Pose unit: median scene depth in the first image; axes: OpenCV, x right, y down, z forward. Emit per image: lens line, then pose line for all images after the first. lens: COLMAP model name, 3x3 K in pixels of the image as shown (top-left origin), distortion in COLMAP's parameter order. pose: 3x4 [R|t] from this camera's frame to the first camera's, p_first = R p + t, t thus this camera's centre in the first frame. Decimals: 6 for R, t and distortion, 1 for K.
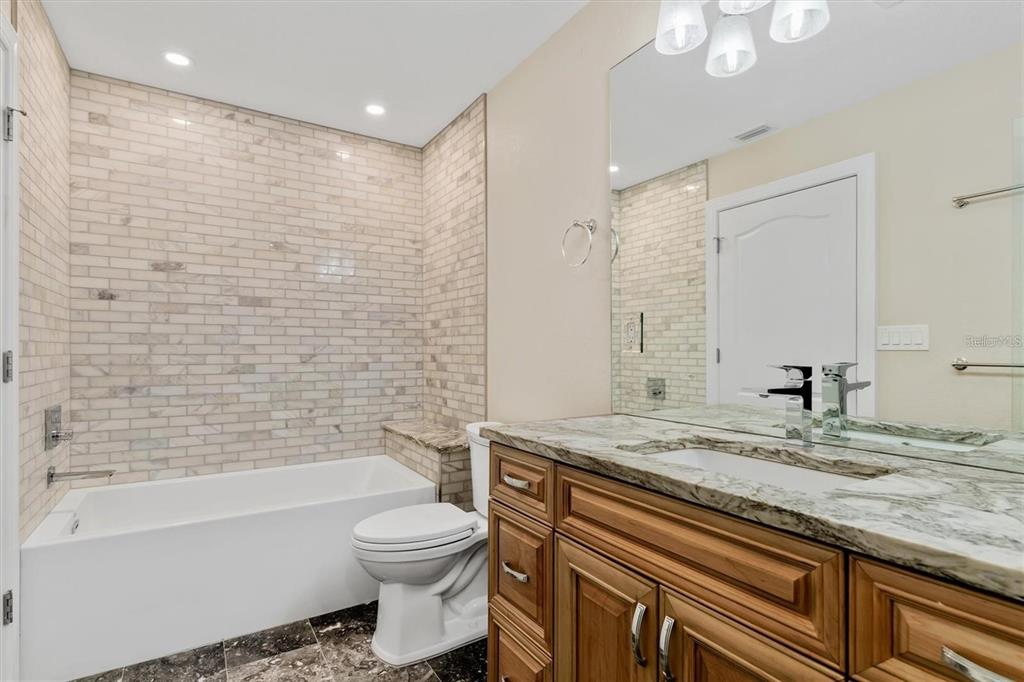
lens RADIAL K [[502.7, 0, 507.1], [0, 502.7, 341.5], [0, 0, 1]] dist [-0.013877, -0.000984]
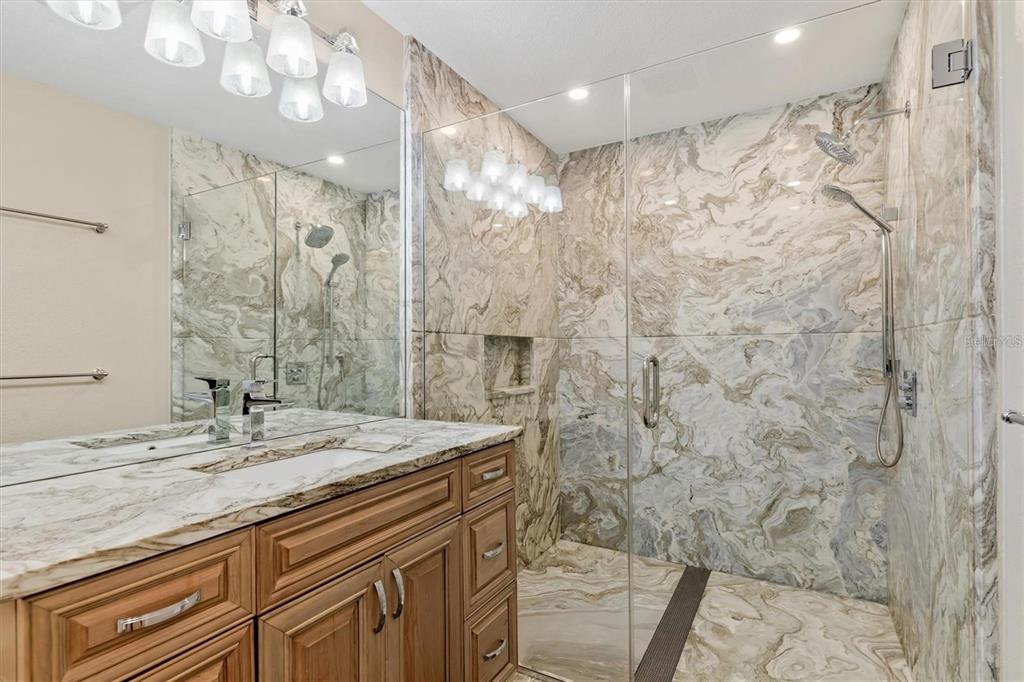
lens RADIAL K [[502.7, 0, 507.5], [0, 502.7, 348.8], [0, 0, 1]] dist [-0.013877, -0.000984]
pose [[-0.478062, 0.004255, 0.878316, -0.886884], [-0.007005, 0.999938, -0.008656, -0.022829], [-0.878298, -0.010291, -0.478003, 1.236227]]
